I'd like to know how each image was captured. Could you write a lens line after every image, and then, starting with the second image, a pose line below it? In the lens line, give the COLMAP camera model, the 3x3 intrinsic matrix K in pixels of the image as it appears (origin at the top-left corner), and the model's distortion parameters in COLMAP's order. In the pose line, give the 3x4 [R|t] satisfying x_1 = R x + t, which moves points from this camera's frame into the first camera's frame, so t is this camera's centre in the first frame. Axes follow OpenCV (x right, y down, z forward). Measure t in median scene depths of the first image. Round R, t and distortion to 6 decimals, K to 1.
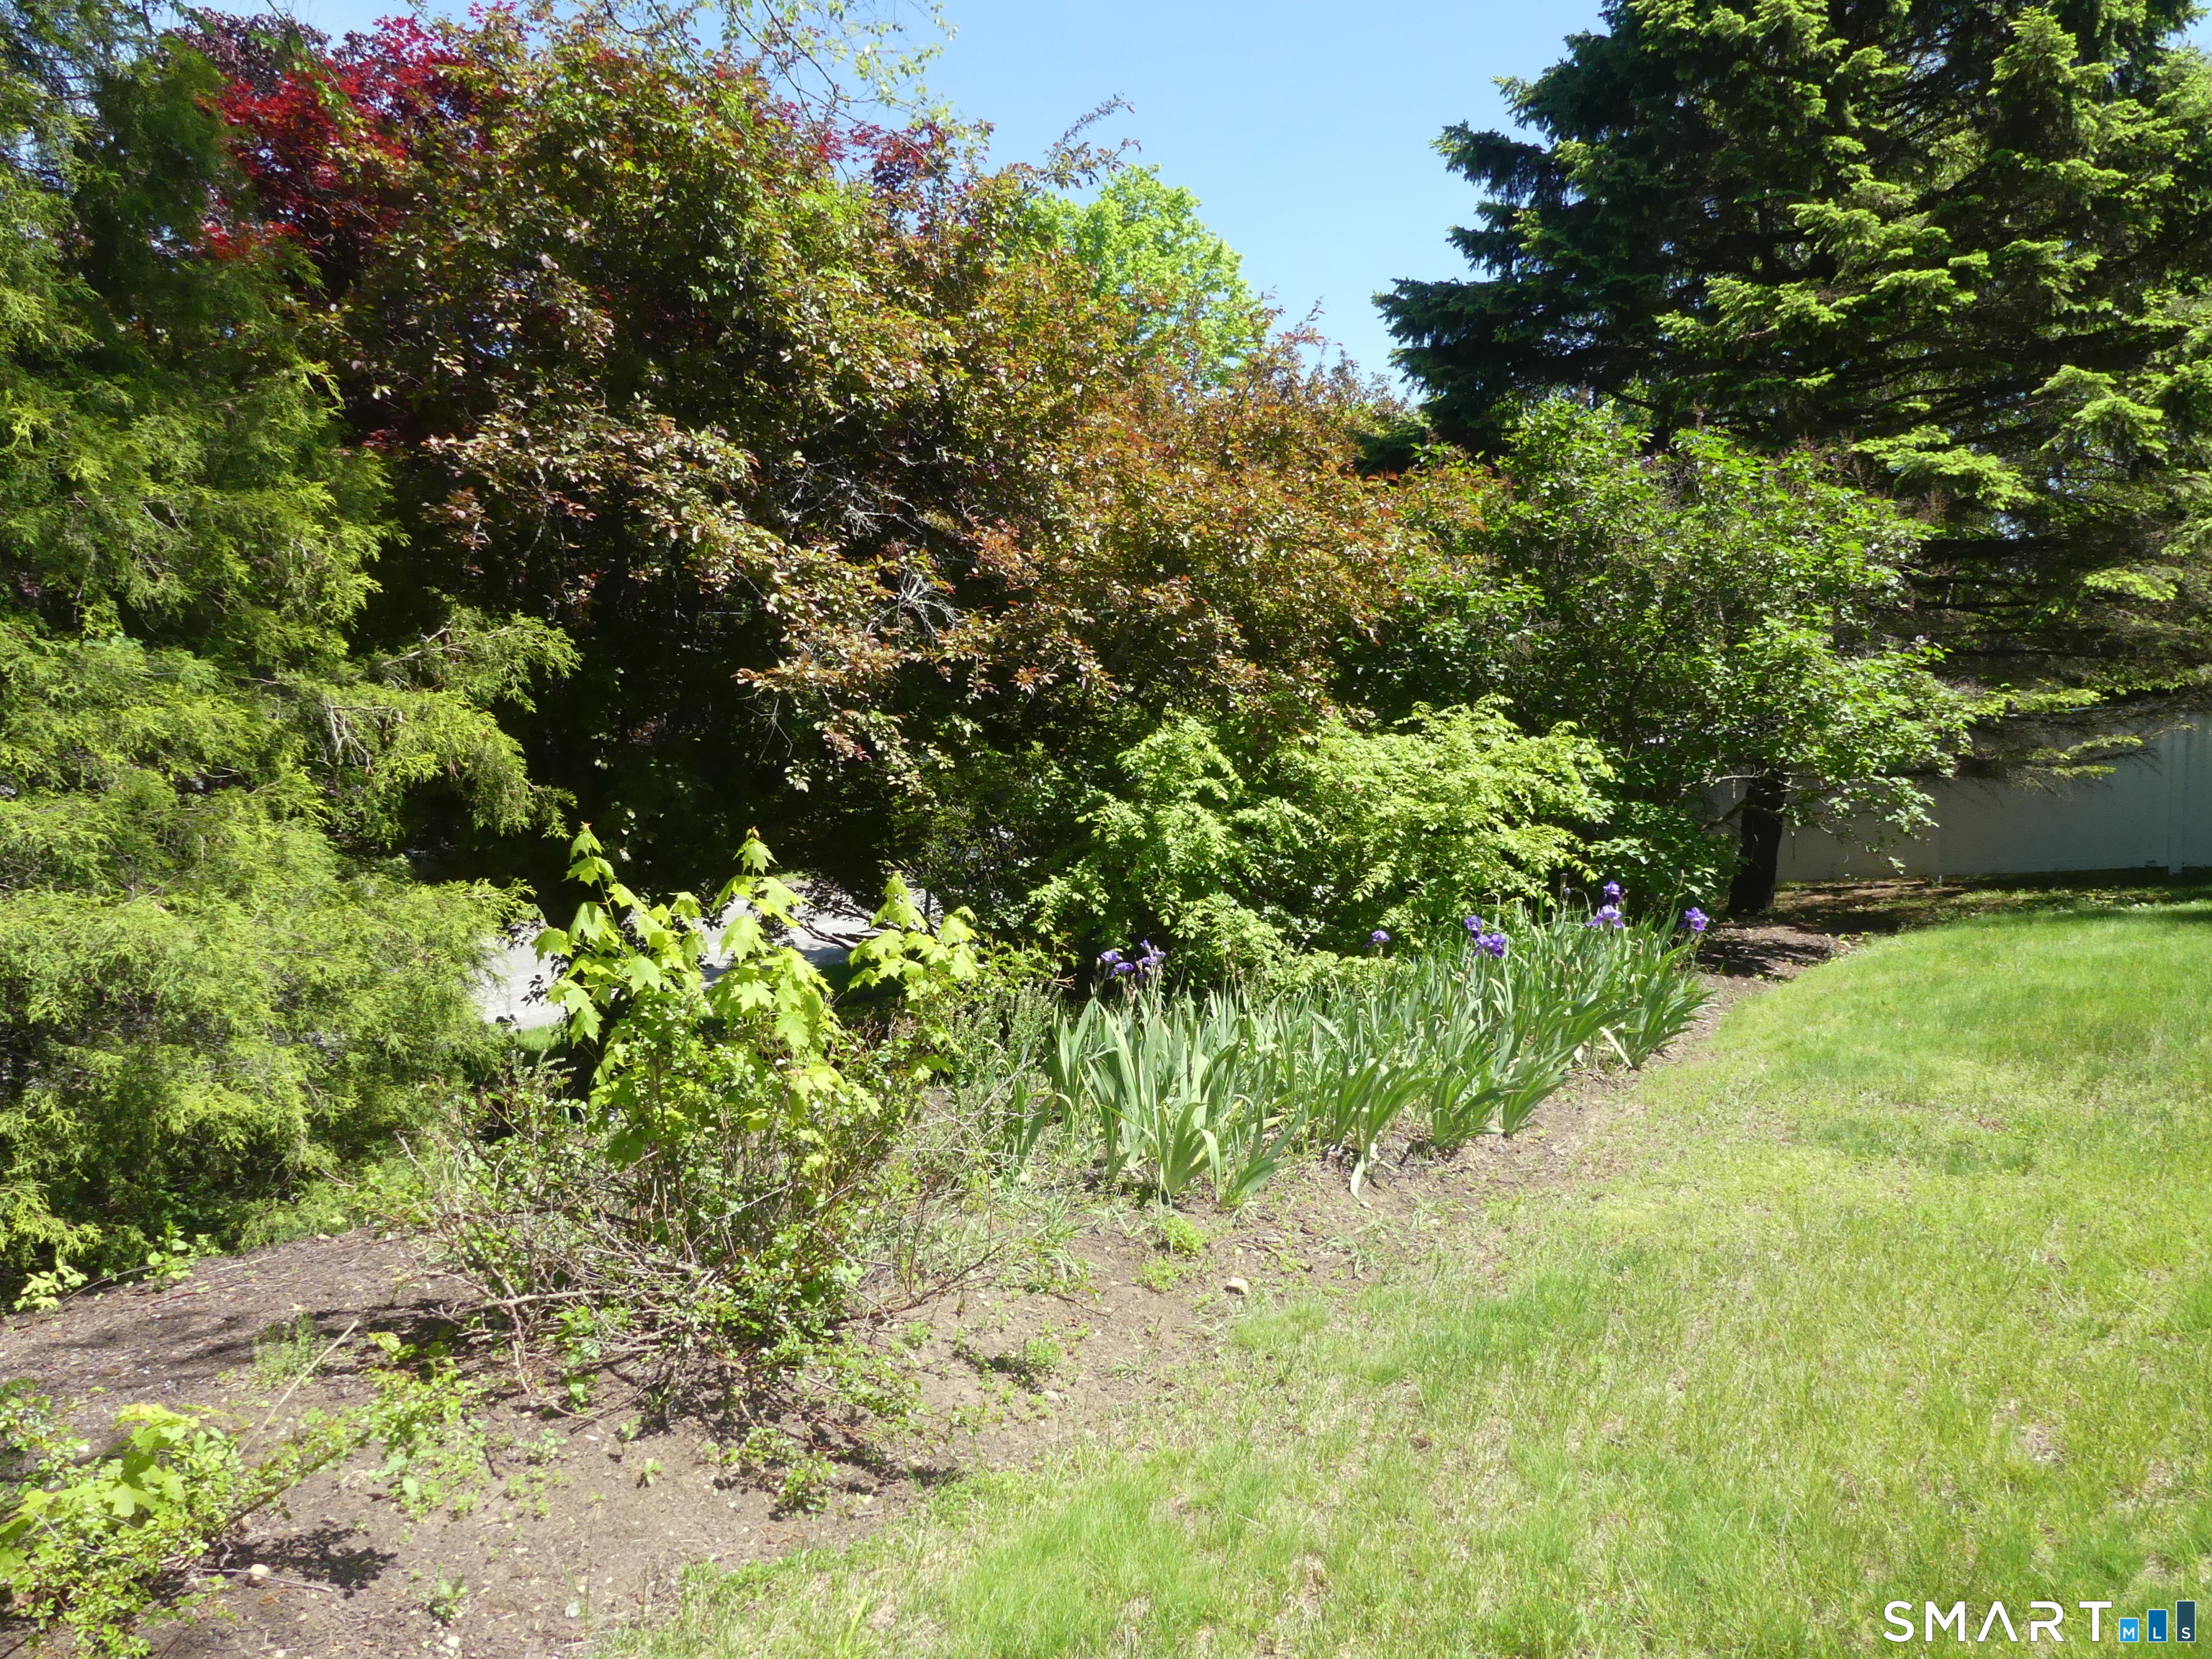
lens RADIAL K [[1618.6, 0, 1106.0], [0, 1618.6, 829.5], [0, 0, 1]] dist [-0.010302, -0.105753]
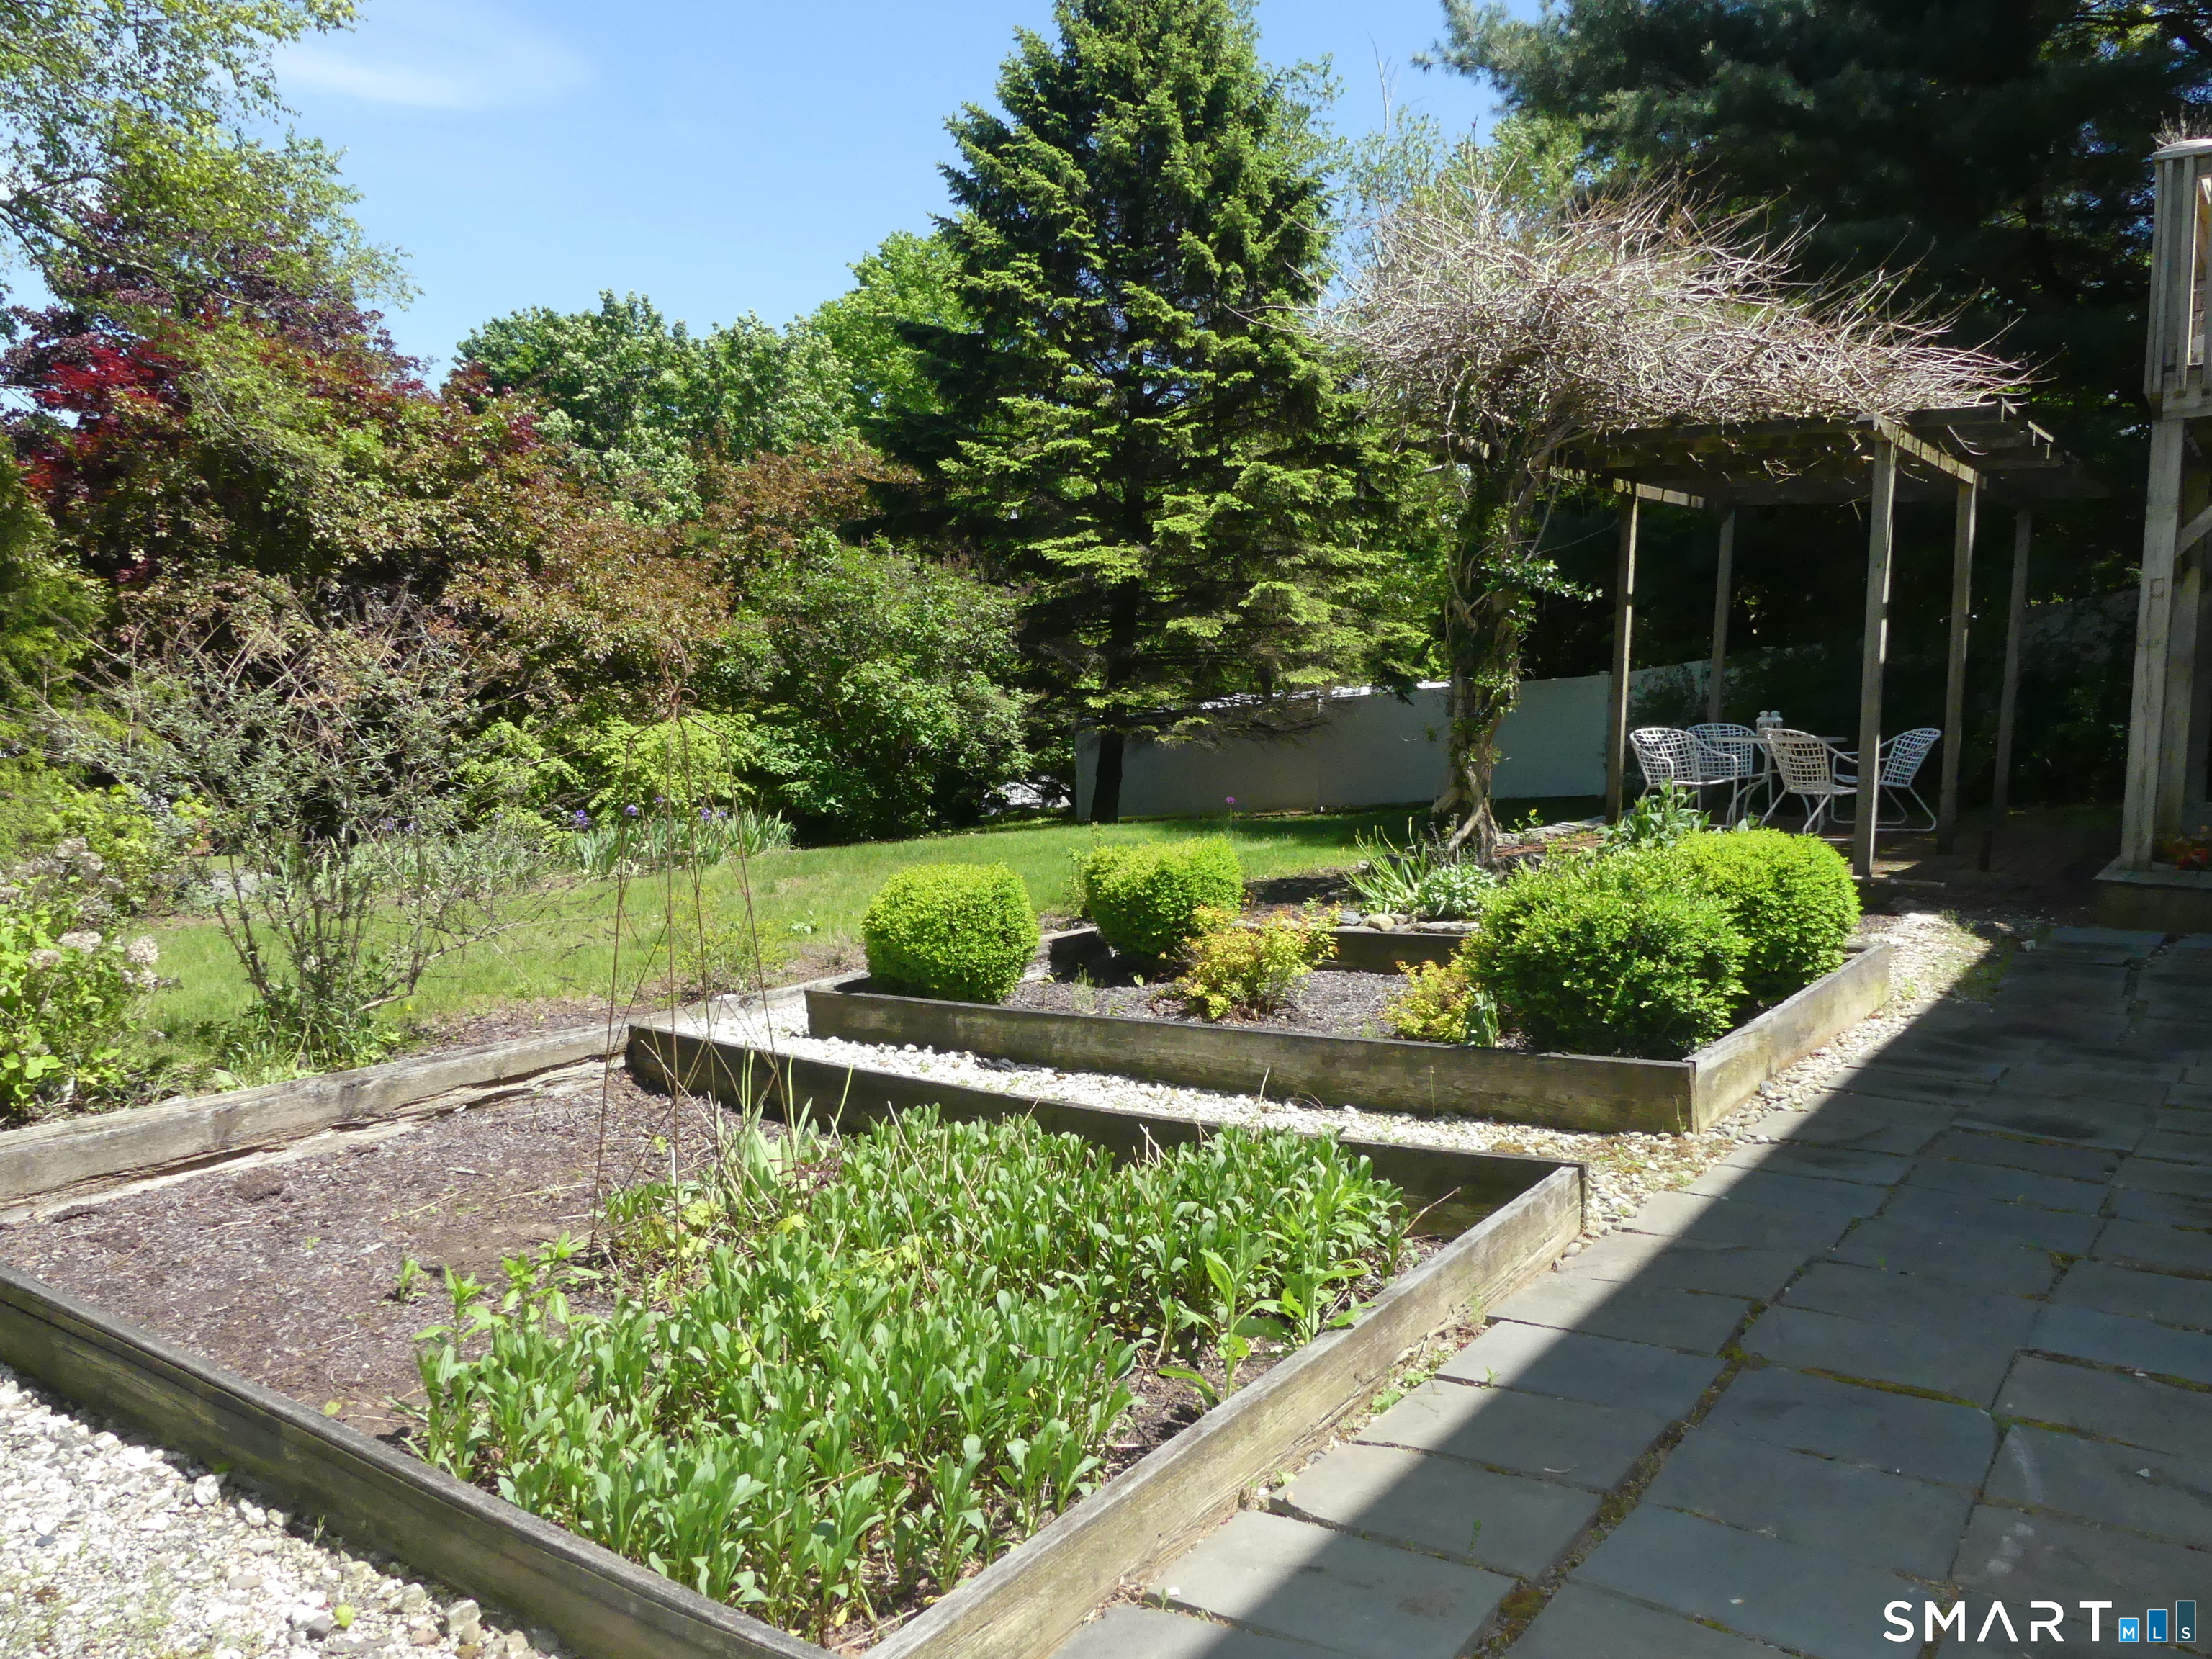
lens RADIAL K [[1667.8, 0, 1108.7], [0, 1667.8, 857.3], [0, 0, 1]] dist [-0.008948, 0.002837]
pose [[0.999822, 0.008193, -0.017010, 0.913458], [-0.007276, 0.998552, 0.053291, -0.012839], [0.017422, -0.053158, 0.998434, -1.194417]]
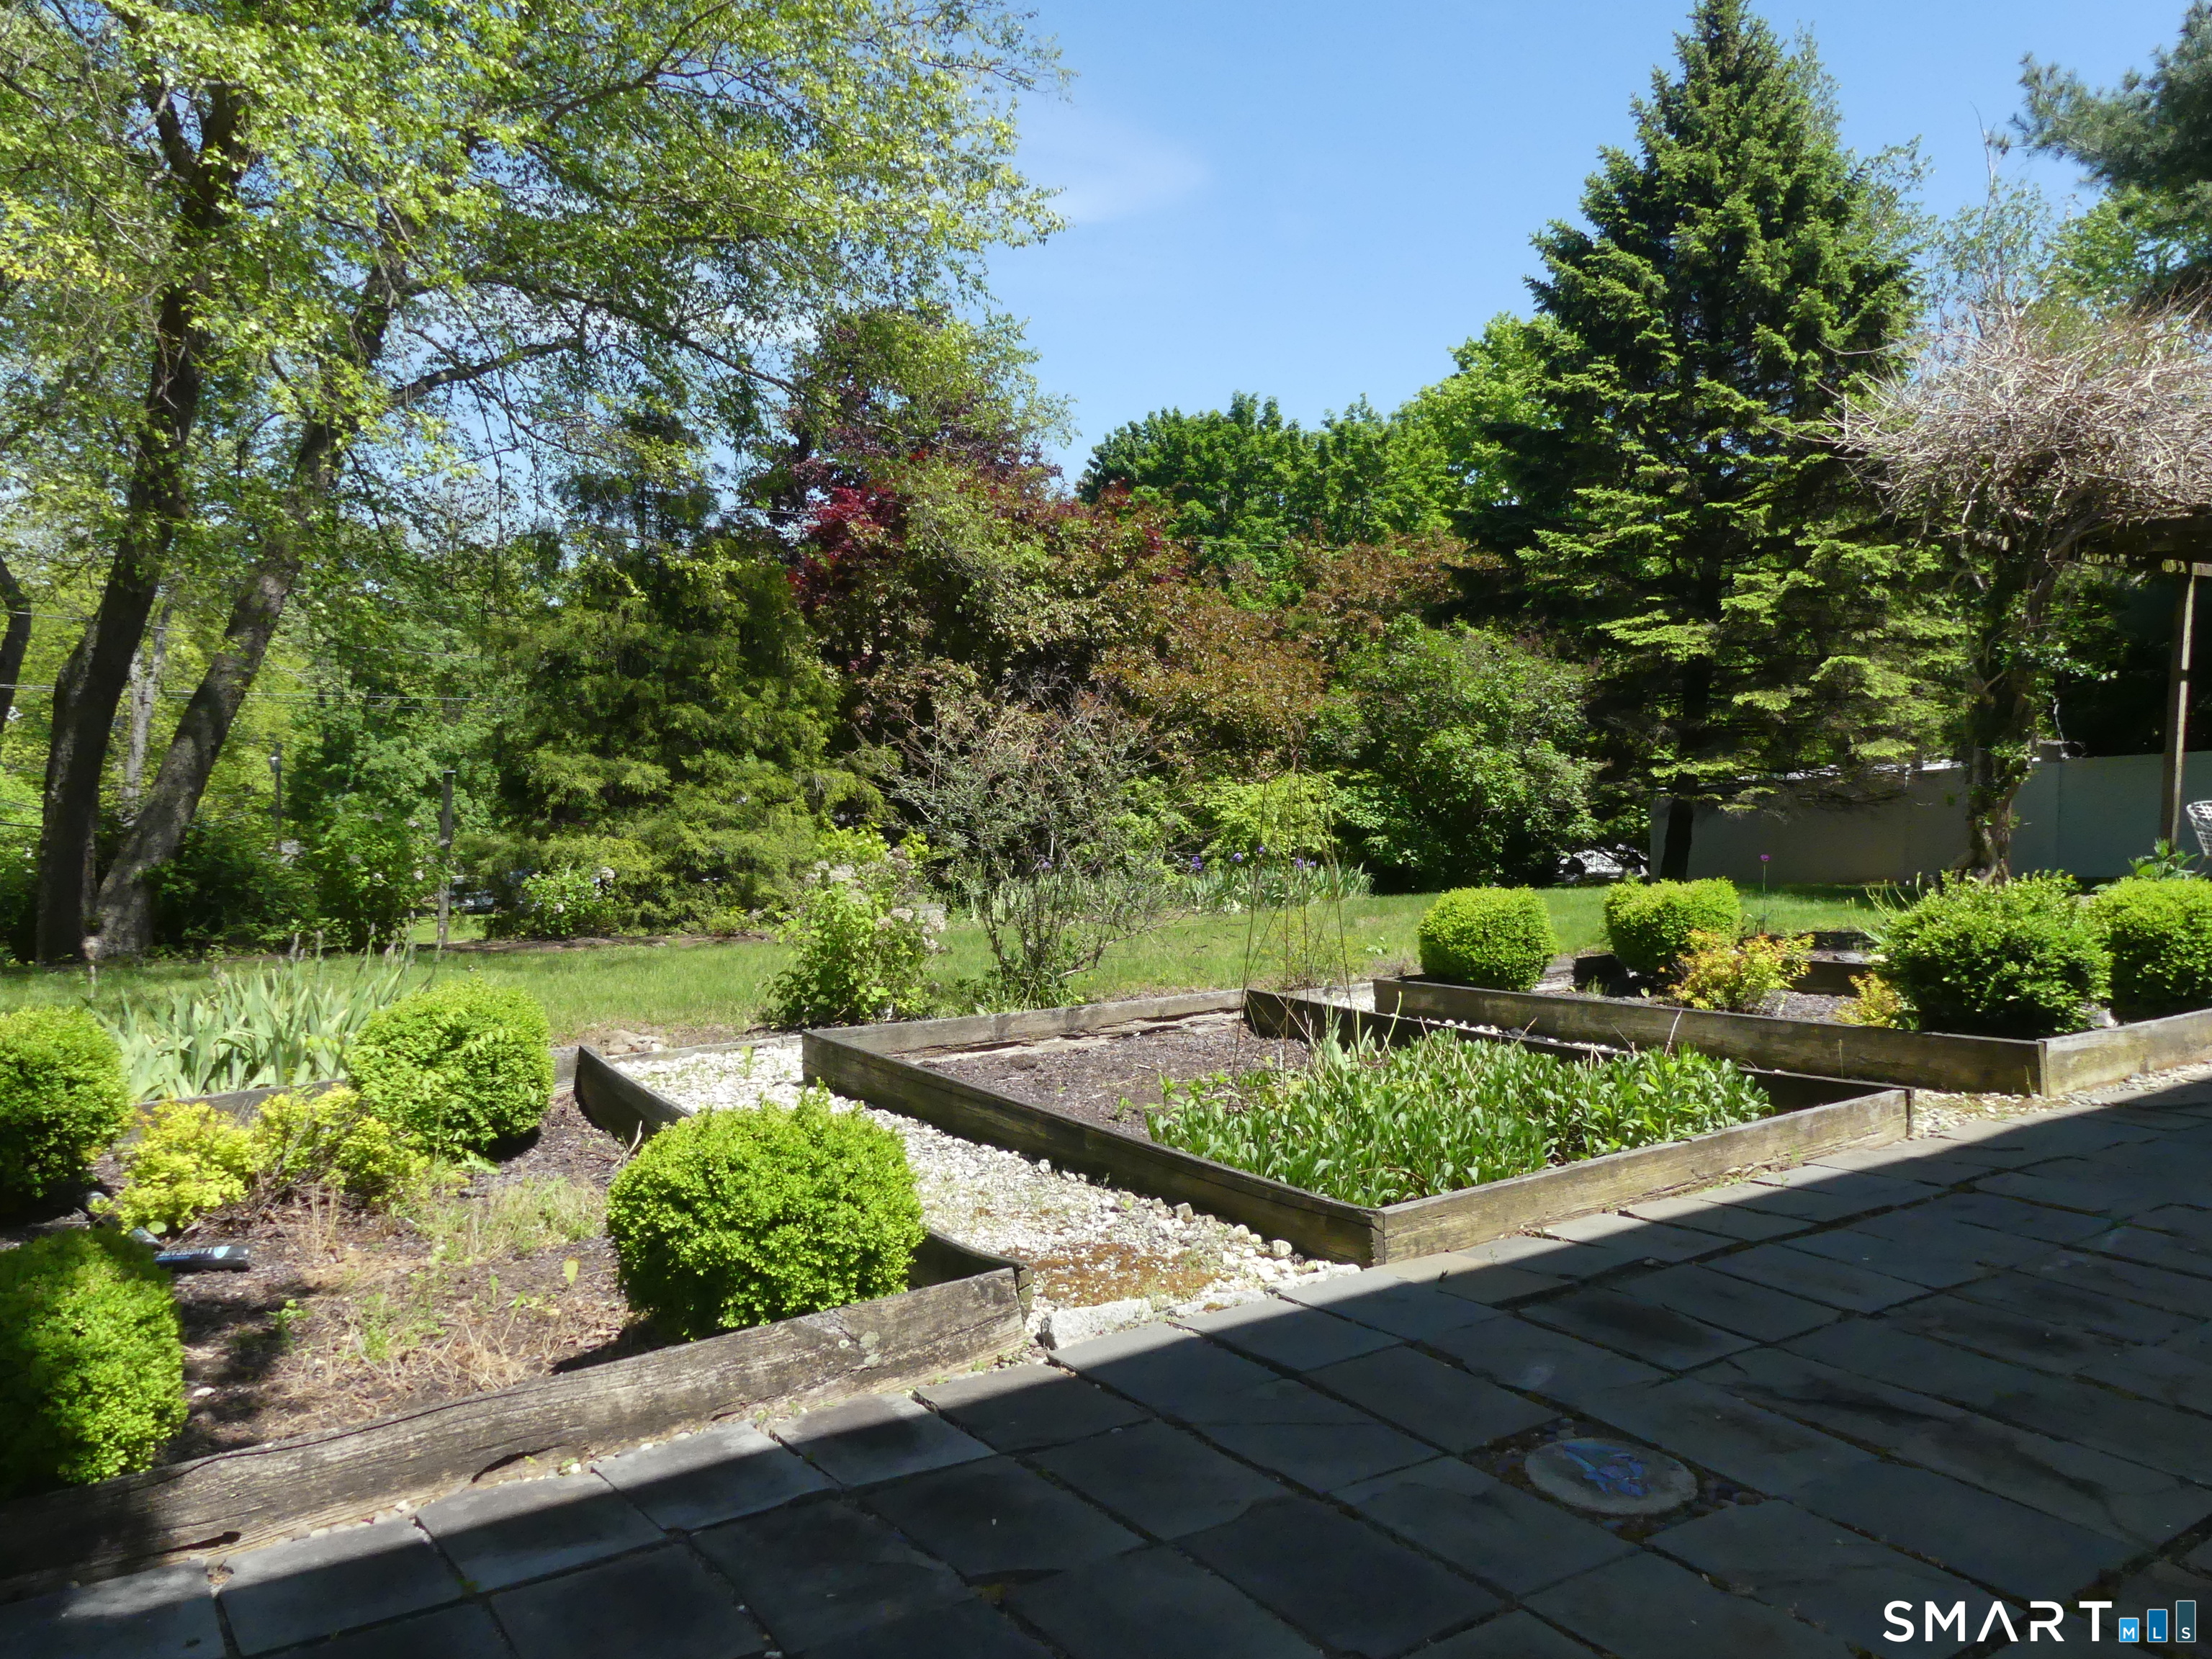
lens RADIAL K [[1618.6, 0, 1106.0], [0, 1618.6, 829.5], [0, 0, 1]] dist [-0.010302, -0.105753]
pose [[0.931788, 0.027492, -0.361960, 0.959859], [-0.028397, 0.999593, 0.002820, -0.000645], [0.361890, 0.007651, 0.932189, -1.395989]]
